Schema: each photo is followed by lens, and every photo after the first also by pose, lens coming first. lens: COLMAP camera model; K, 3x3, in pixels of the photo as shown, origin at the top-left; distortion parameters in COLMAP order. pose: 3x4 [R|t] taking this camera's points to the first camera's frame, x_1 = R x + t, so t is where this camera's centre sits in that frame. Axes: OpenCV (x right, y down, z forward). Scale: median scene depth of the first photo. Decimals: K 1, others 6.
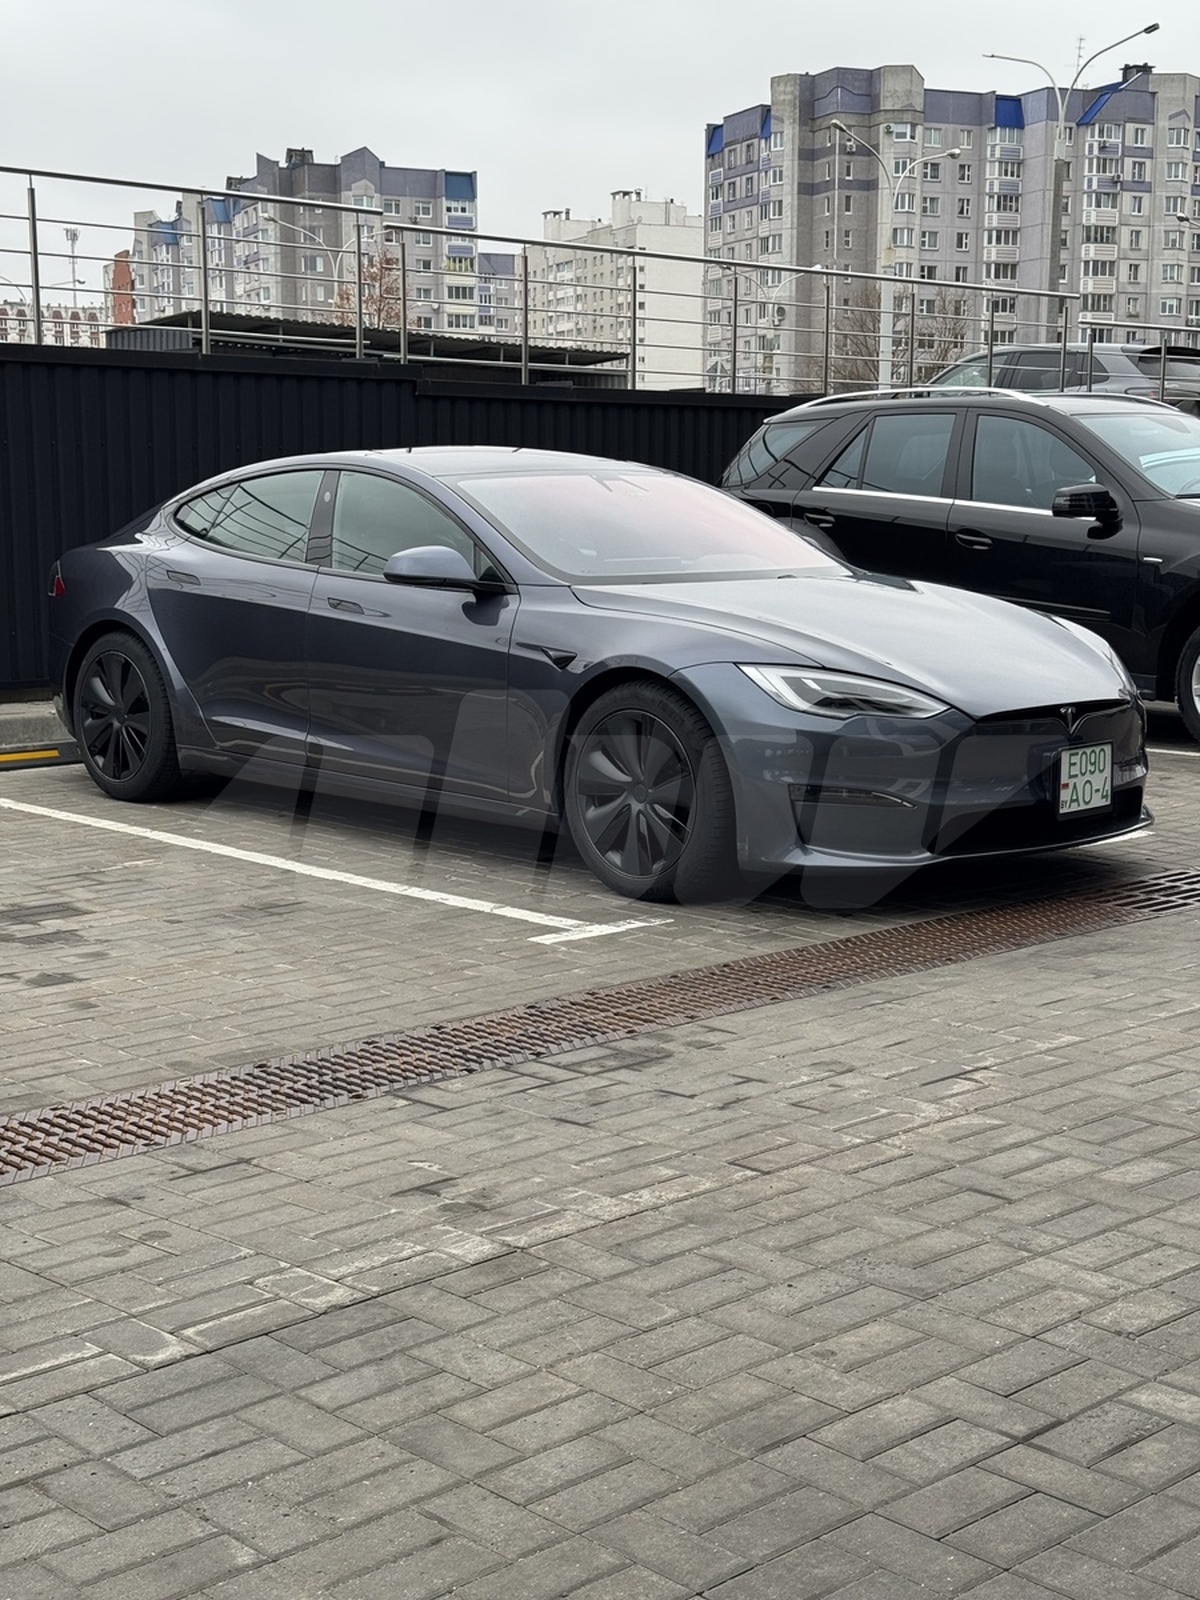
lens RADIAL K [[2296.9, 0, 603.7], [0, 2296.9, 801.7], [0, 0, 1]] dist [0.029150, 0.000000]
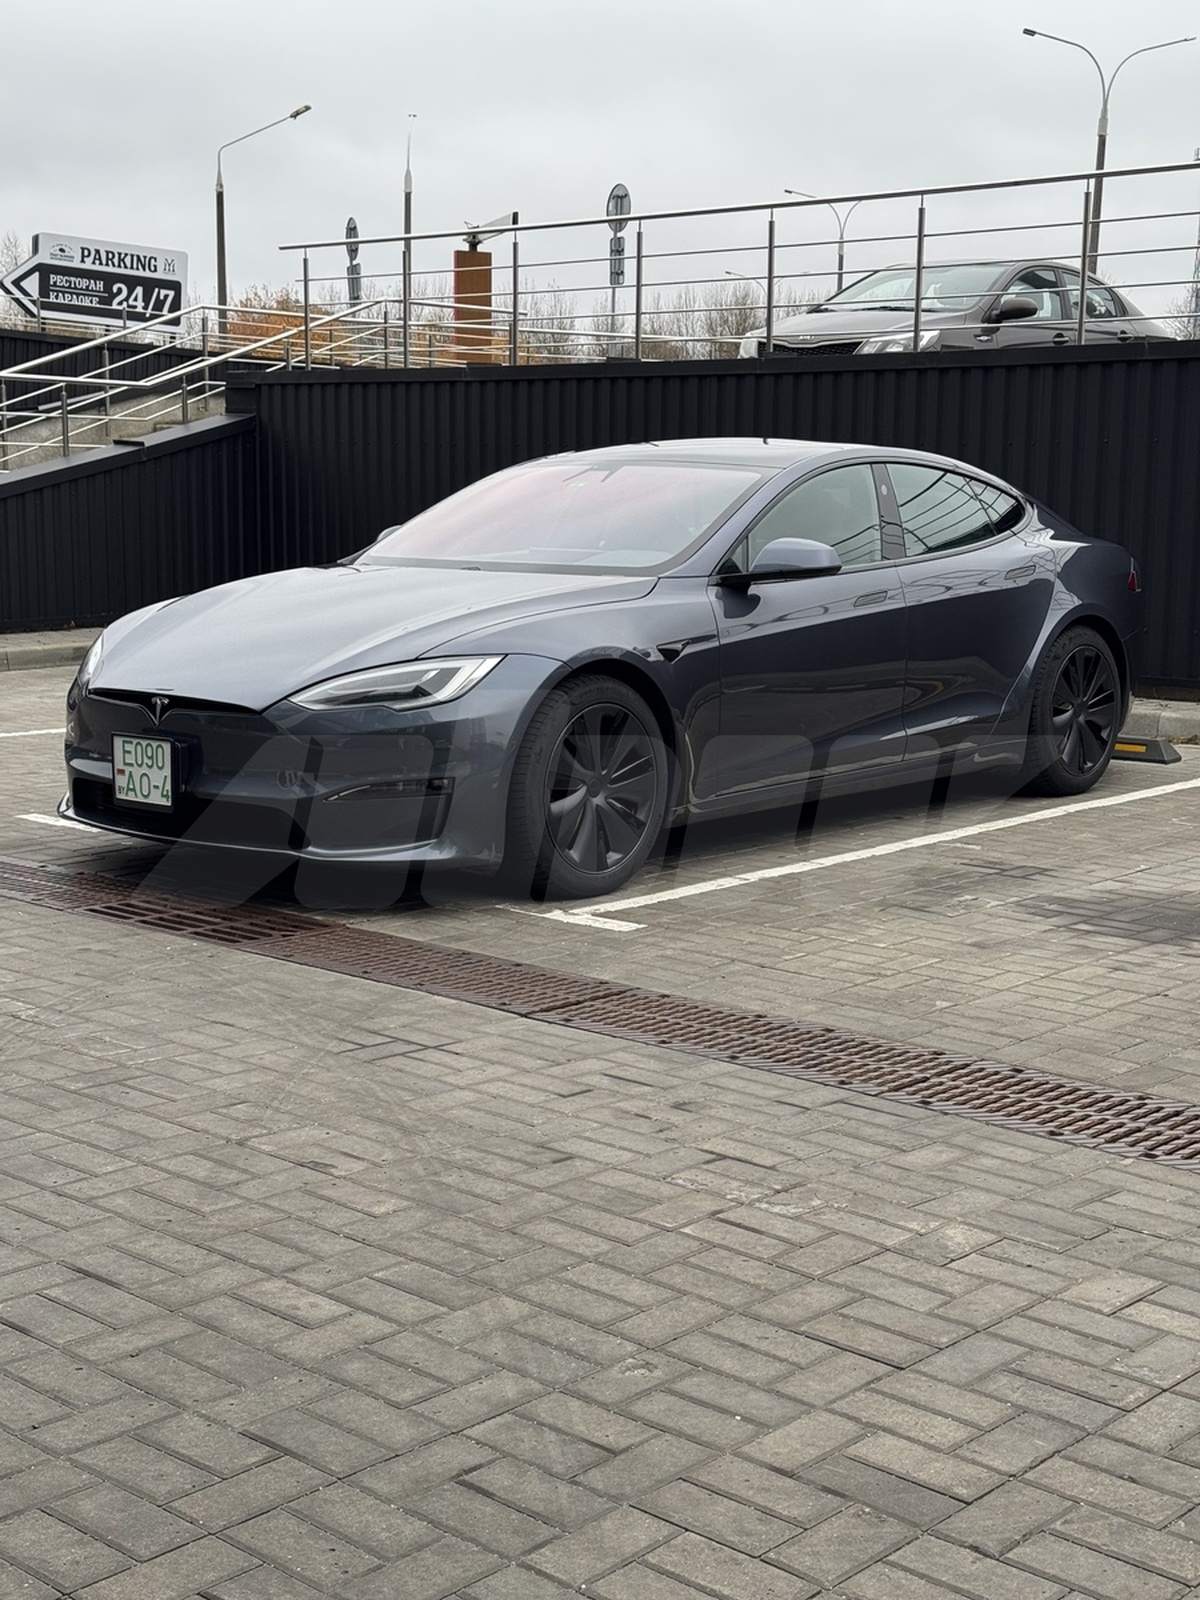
lens RADIAL K [[2209.6, 0, 608.1], [0, 2209.6, 806.0], [0, 0, 1]] dist [-0.006940, 0.000000]
pose [[0.091940, 0.148590, -0.984616, 1.144525], [-0.146006, 0.980128, 0.134279, -0.149027], [0.985002, 0.131415, 0.111808, 1.084185]]
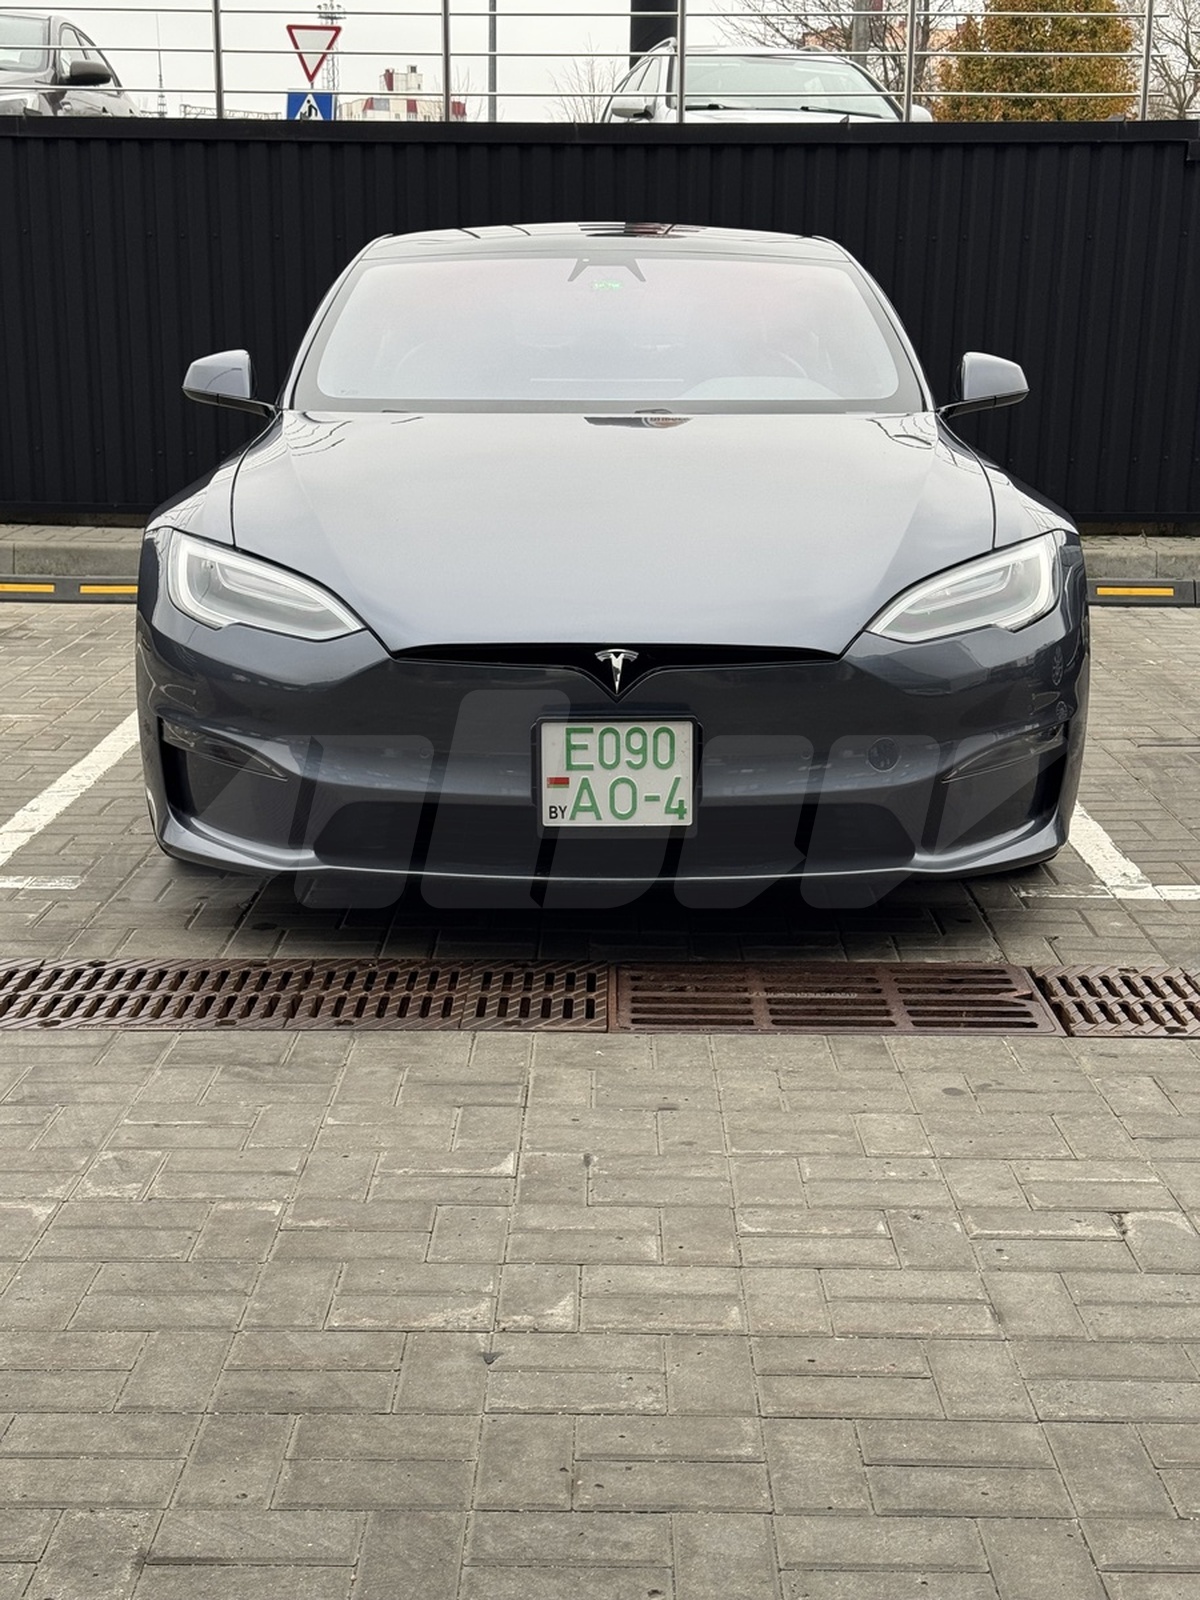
lens RADIAL K [[2209.6, 0, 604.6], [0, 2209.6, 794.7], [0, 0, 1]] dist [-0.006940, 0.000000]
pose [[0.744453, 0.158911, -0.648488, 0.569263], [-0.106918, 0.987103, 0.119147, -0.071391], [0.659058, -0.019364, 0.751843, 0.570455]]
